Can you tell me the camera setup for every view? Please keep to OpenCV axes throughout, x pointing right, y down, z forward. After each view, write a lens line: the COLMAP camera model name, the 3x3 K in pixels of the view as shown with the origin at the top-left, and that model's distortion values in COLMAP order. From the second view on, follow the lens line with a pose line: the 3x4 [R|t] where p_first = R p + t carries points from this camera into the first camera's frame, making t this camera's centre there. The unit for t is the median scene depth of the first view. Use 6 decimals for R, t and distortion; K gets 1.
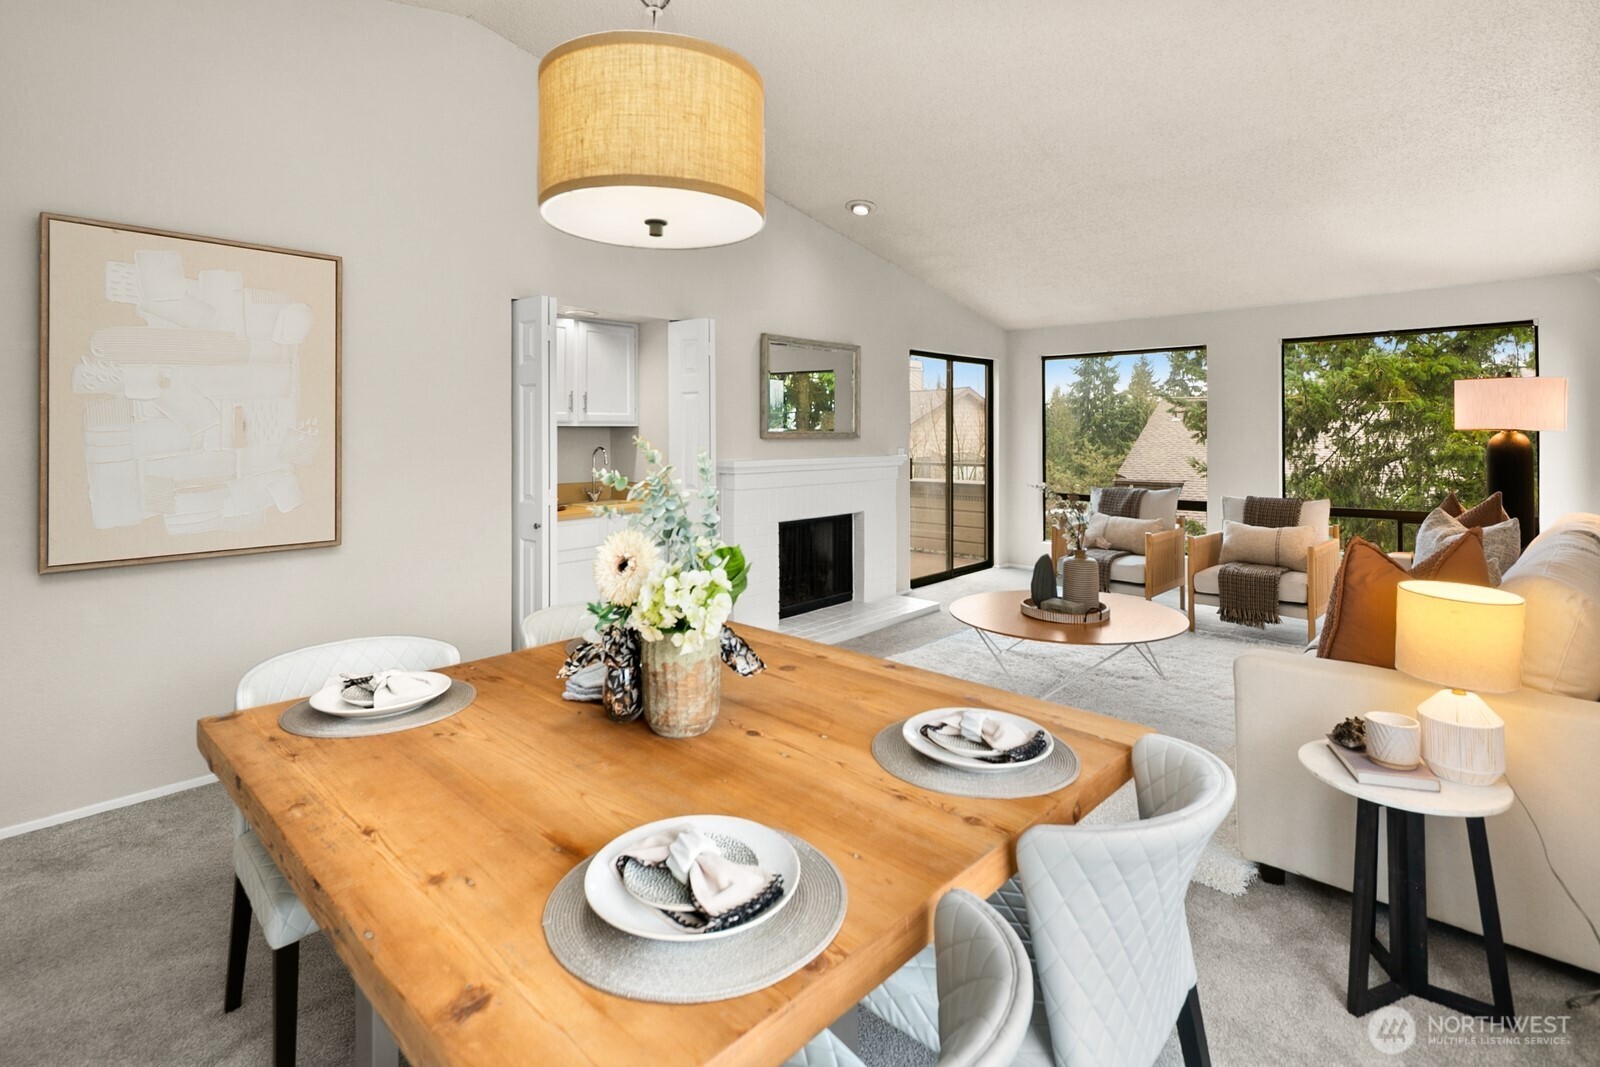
lens RADIAL K [[793.0, 0, 800.5], [0, 793.0, 431.0], [0, 0, 1]] dist [0.011869, 0.000228]
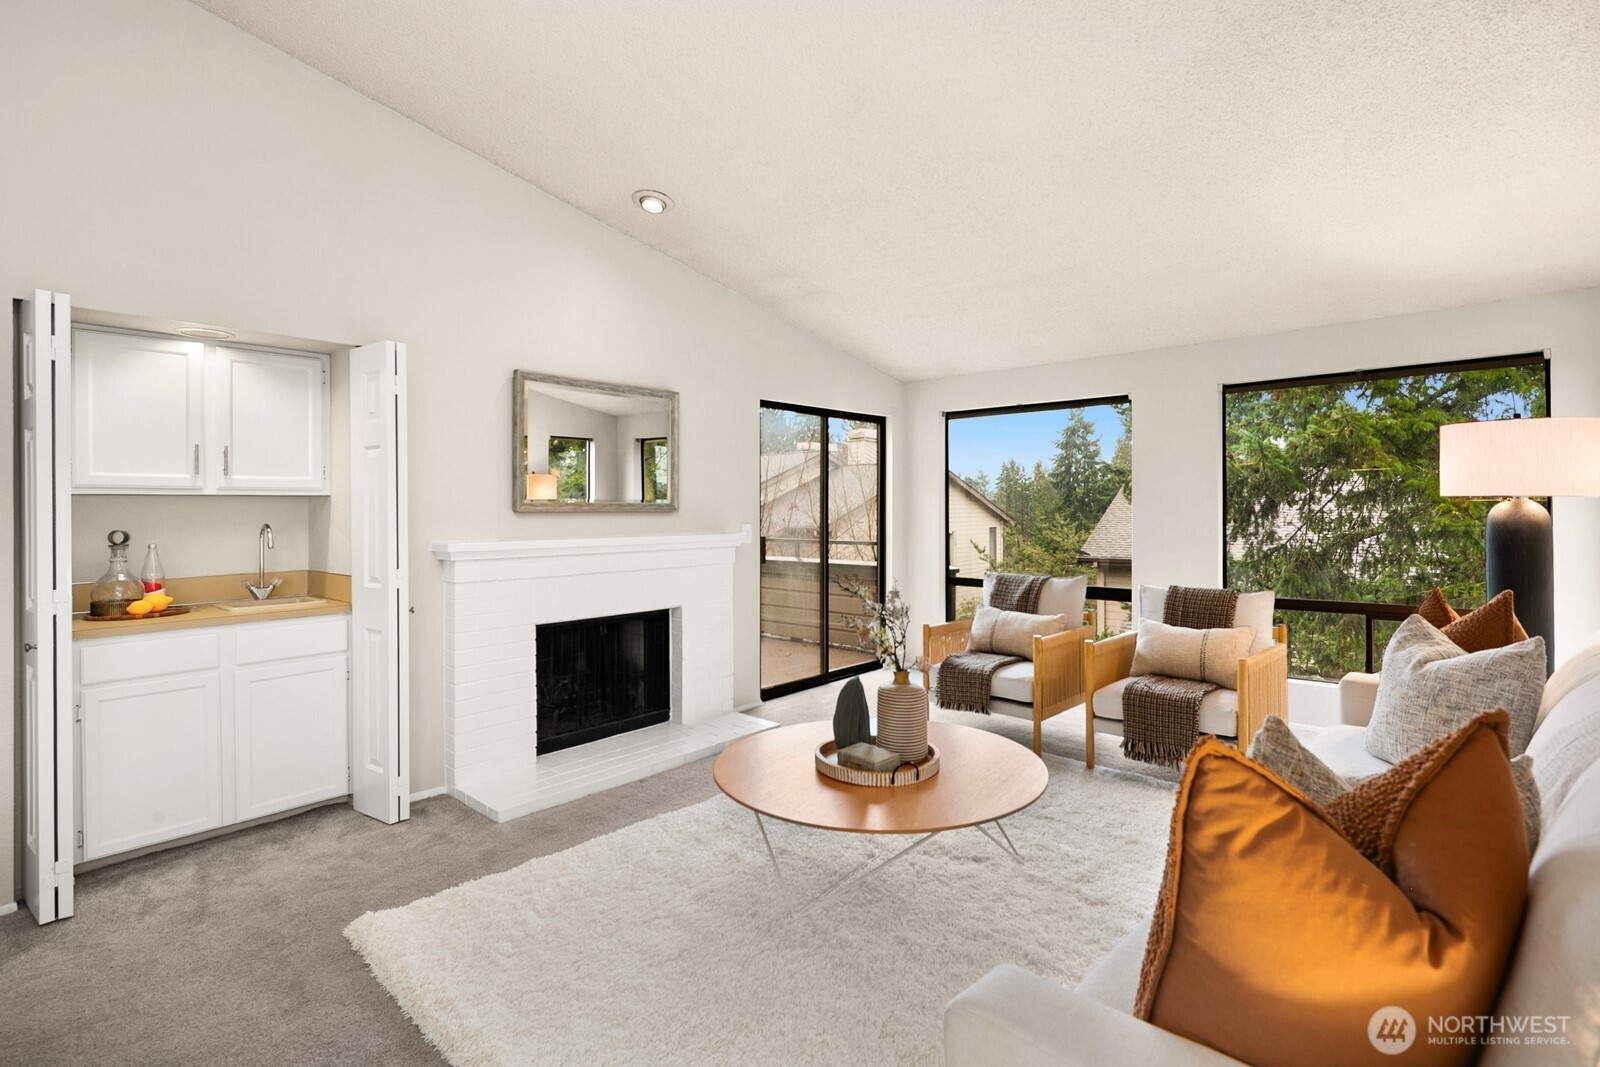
lens RADIAL K [[784.3, 0, 804.1], [0, 784.3, 514.2], [0, 0, 1]] dist [0.018364, -0.000137]
pose [[0.999939, -0.001802, 0.010861, 0.188756], [0.001693, 0.999948, 0.010065, 0.004050], [-0.010878, -0.010046, 0.999890, 0.231766]]
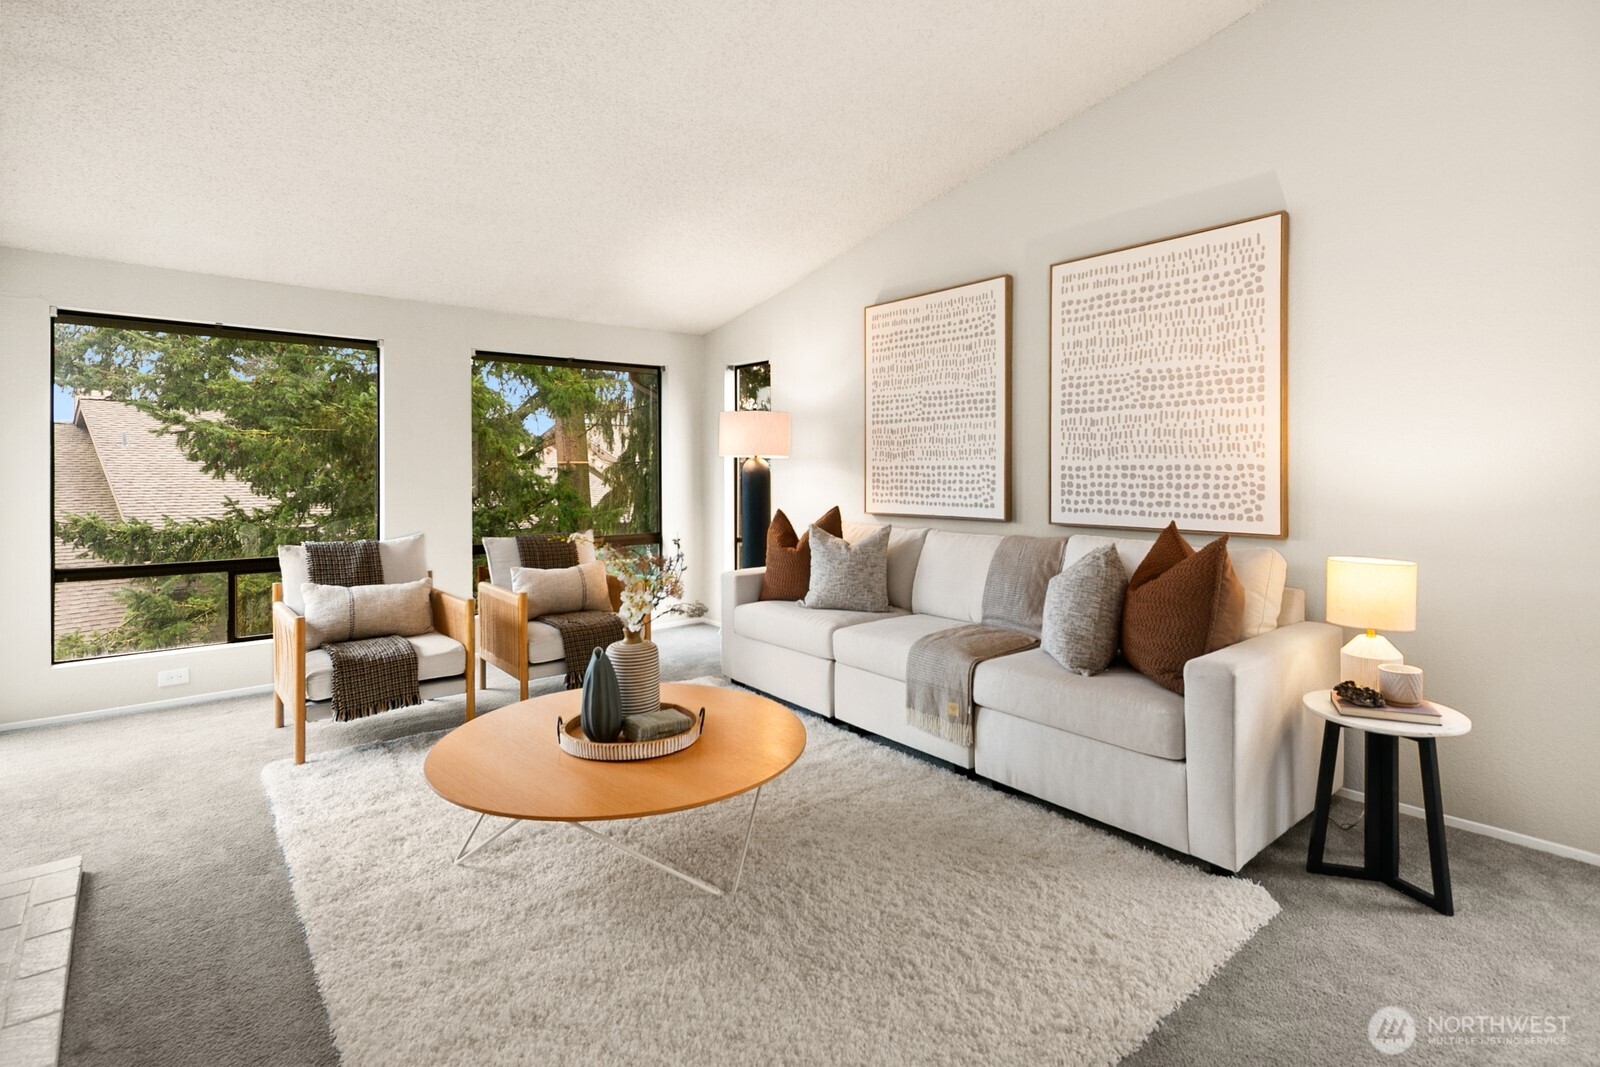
lens RADIAL K [[788.5, 0, 805.8], [0, 788.5, 465.3], [0, 0, 1]] dist [0.019772, -0.000168]
pose [[0.126947, 0.000841, 0.991909, -0.199324], [-0.004538, 0.999990, -0.000267, 0.007833], [-0.991899, -0.004467, 0.126950, 0.560365]]
